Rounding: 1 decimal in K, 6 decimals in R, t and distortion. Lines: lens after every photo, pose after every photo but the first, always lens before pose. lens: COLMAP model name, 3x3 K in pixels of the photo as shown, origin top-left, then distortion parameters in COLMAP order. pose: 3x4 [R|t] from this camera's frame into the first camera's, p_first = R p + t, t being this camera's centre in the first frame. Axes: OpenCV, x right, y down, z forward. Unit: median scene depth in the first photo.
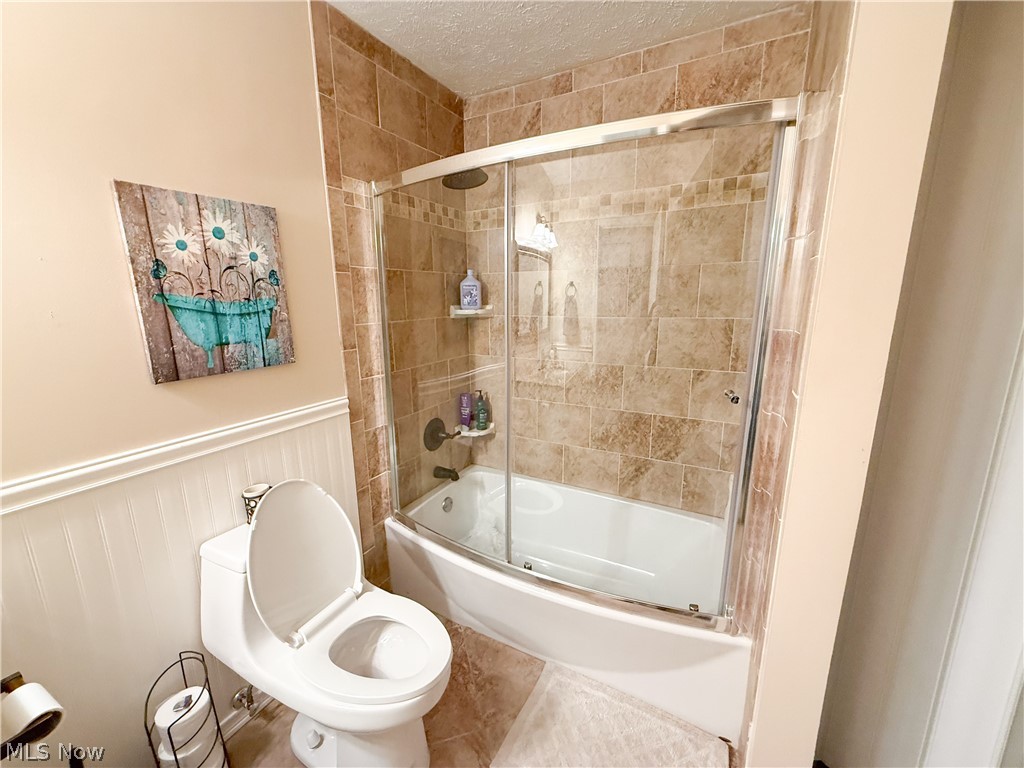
lens RADIAL K [[408.1, 0, 510.2], [0, 408.1, 386.4], [0, 0, 1]] dist [0.001101, 0.000045]
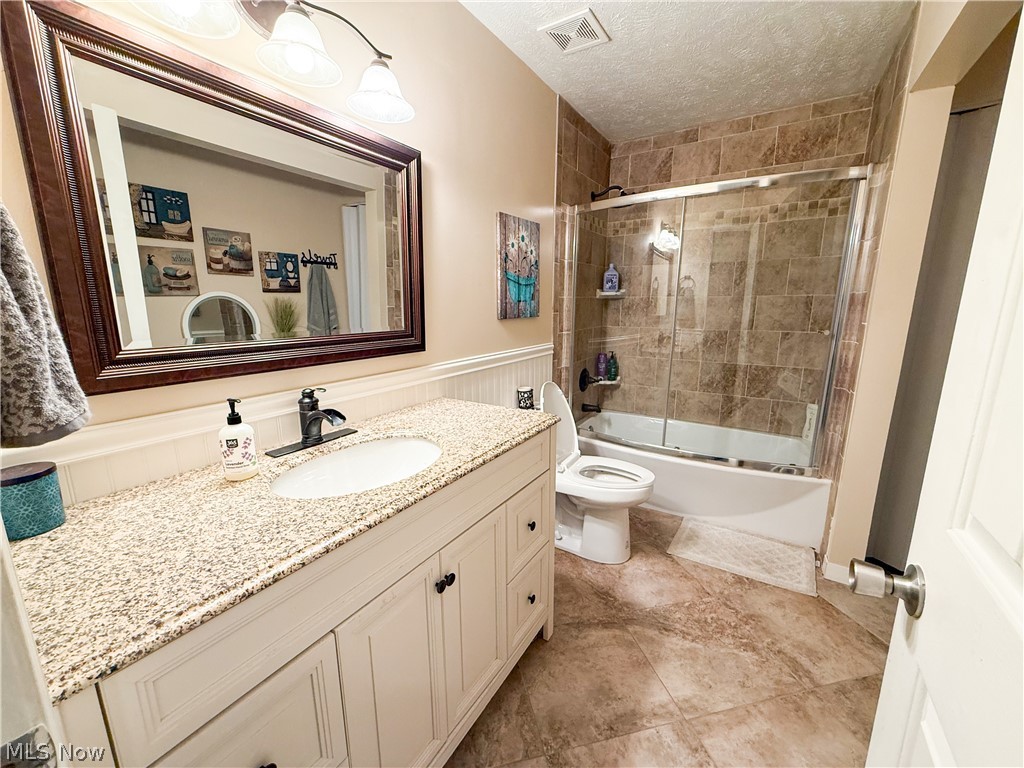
lens RADIAL K [[408.1, 0, 510.2], [0, 408.1, 386.4], [0, 0, 1]] dist [0.001101, 0.000045]
pose [[0.997573, 0.021648, -0.066173, -0.445391], [-0.022261, 0.999716, -0.008541, 0.202455], [0.065969, 0.009993, 0.997772, -0.547677]]
